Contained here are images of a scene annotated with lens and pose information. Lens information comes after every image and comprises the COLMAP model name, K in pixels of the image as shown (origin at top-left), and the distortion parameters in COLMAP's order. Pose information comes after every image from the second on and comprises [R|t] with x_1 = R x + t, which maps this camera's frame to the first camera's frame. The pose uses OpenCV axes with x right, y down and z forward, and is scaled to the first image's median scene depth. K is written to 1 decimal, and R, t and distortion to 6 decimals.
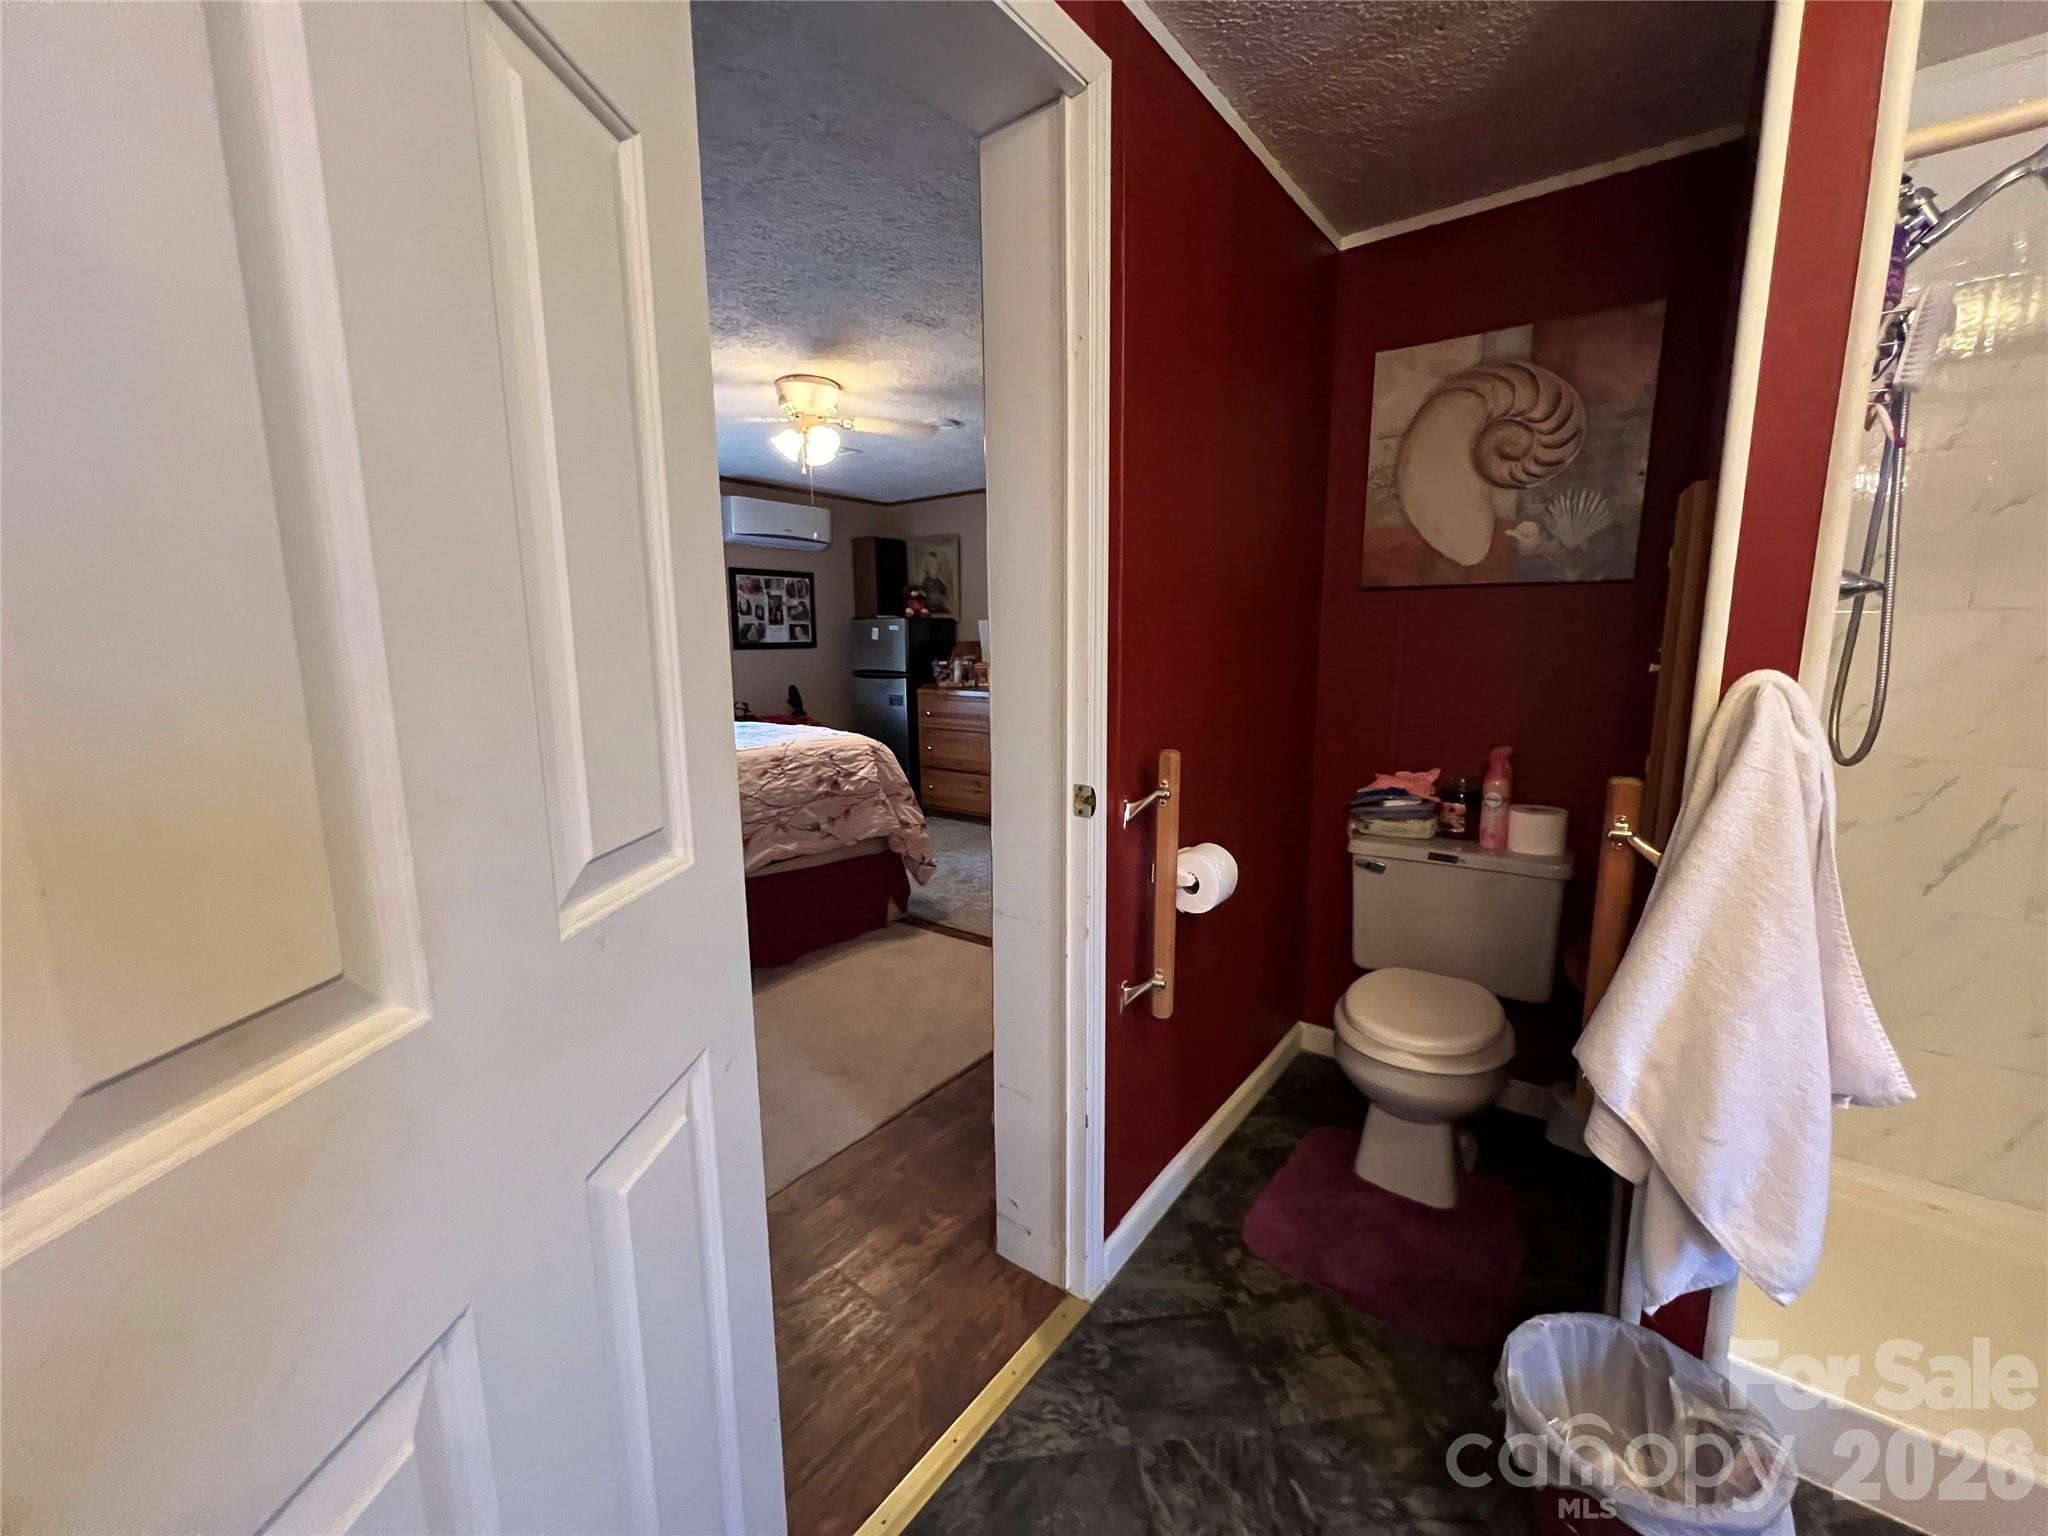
lens RADIAL K [[825.8, 0, 1024.0], [0, 825.8, 768.0], [0, 0, 1]] dist [0.000082, 0.000008]
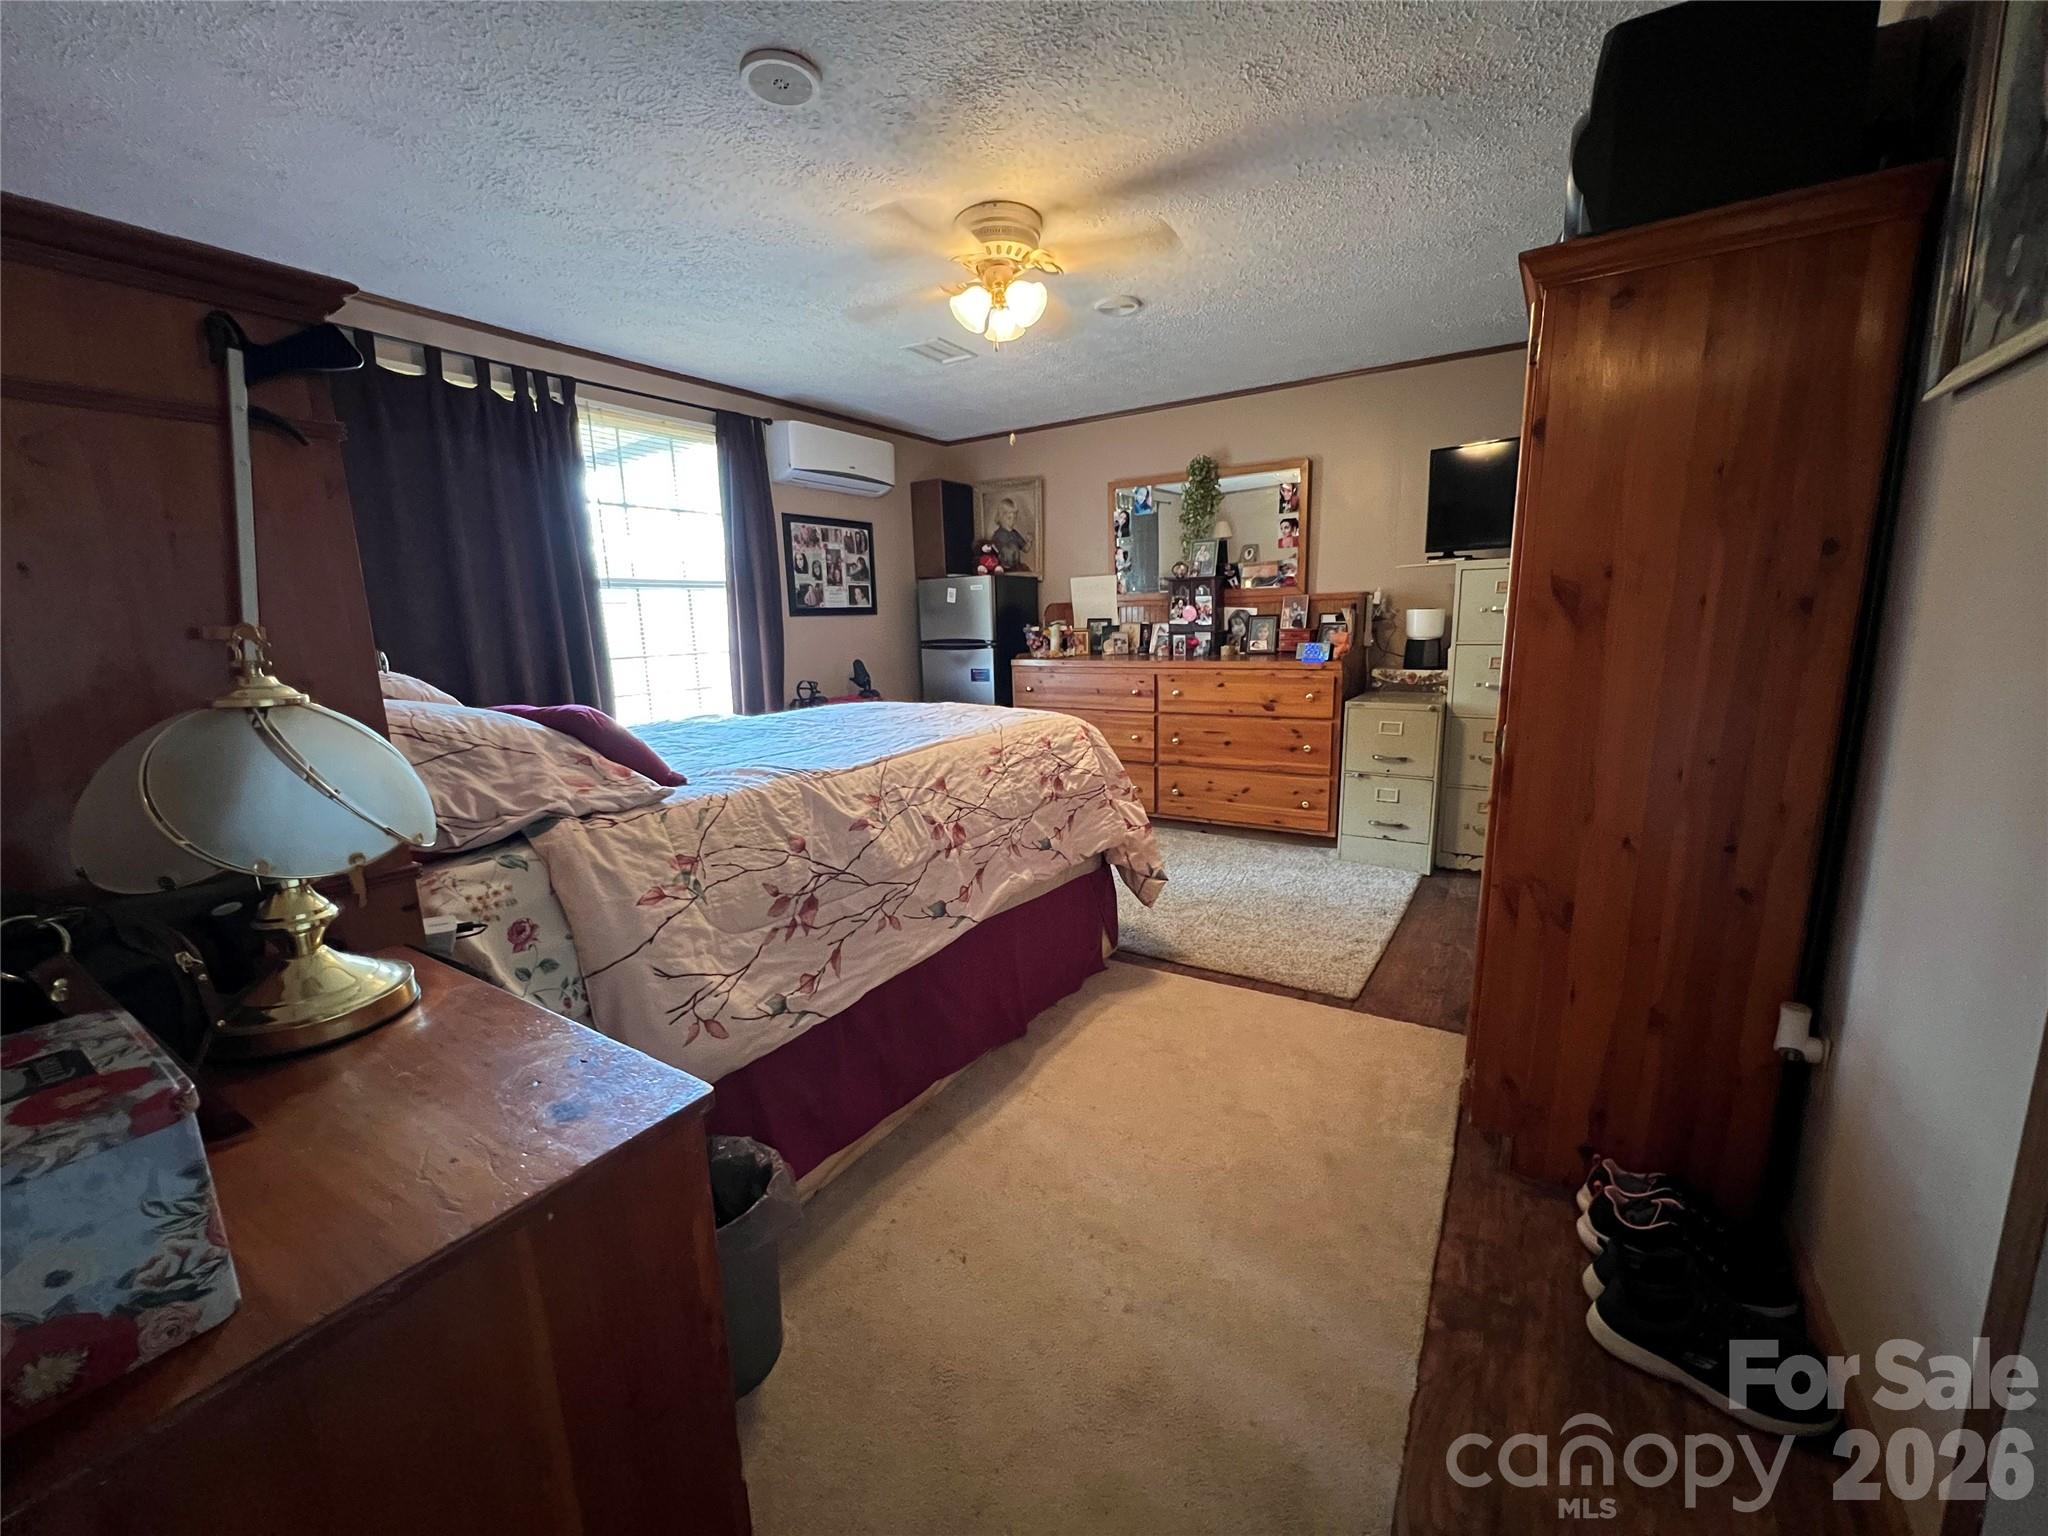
lens RADIAL K [[816.6, 0, 1024.0], [0, 816.6, 768.0], [0, 0, 1]] dist [-0.000577, -0.000016]
pose [[0.995704, -0.034787, 0.085811, -0.187803], [0.032655, 0.999125, 0.026121, -0.007549], [-0.086644, -0.023206, 0.995969, 0.170309]]
